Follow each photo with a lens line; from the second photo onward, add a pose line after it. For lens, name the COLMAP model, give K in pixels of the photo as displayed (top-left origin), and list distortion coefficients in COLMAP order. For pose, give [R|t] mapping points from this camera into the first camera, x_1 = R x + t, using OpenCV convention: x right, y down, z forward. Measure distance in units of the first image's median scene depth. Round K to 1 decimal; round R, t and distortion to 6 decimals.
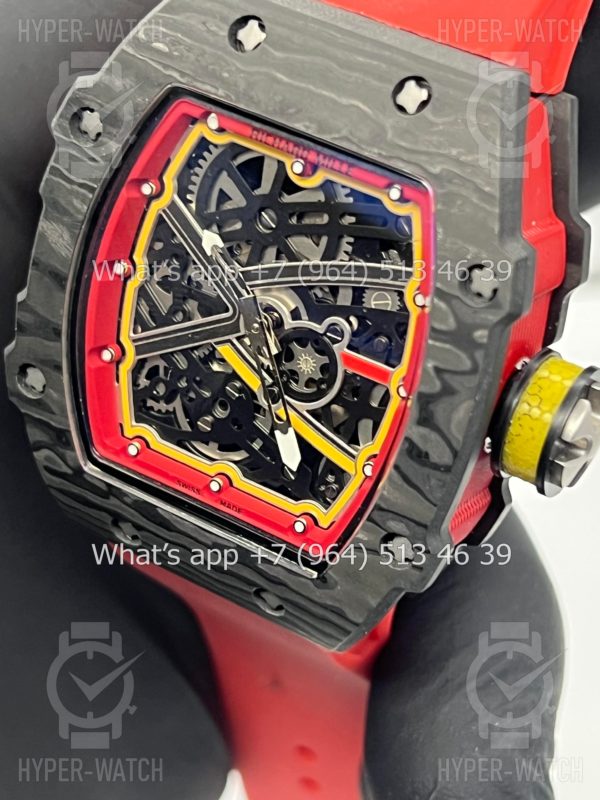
lens RADIAL K [[1830.8, 0, 299.5], [0, 1830.8, 393.1], [0, 0, 1]] dist [0.040424, 0.000000]
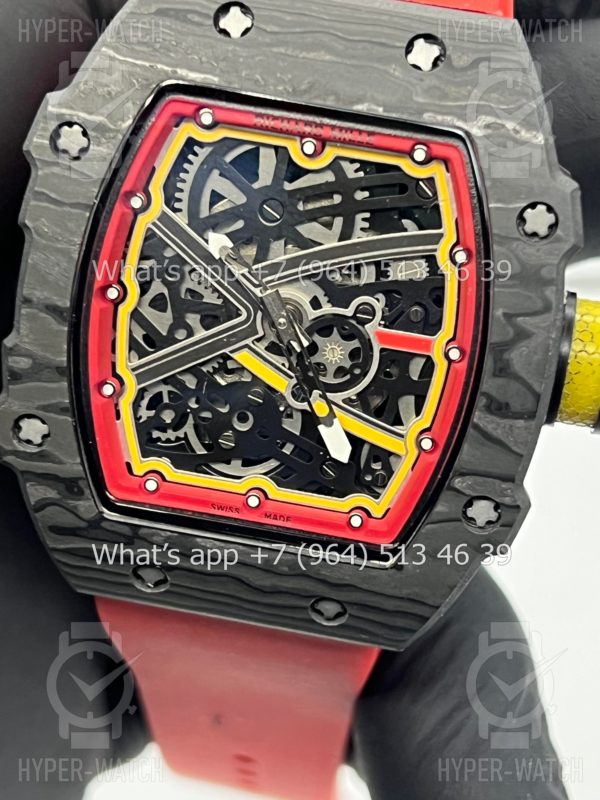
lens RADIAL K [[1830.8, 0, 302.2], [0, 1830.8, 406.9], [0, 0, 1]] dist [0.040424, 0.000000]
pose [[0.931728, -0.174399, 0.318539, -0.325721], [0.202753, 0.977519, -0.057866, 0.064690], [-0.301286, 0.118501, 0.946142, 0.092212]]
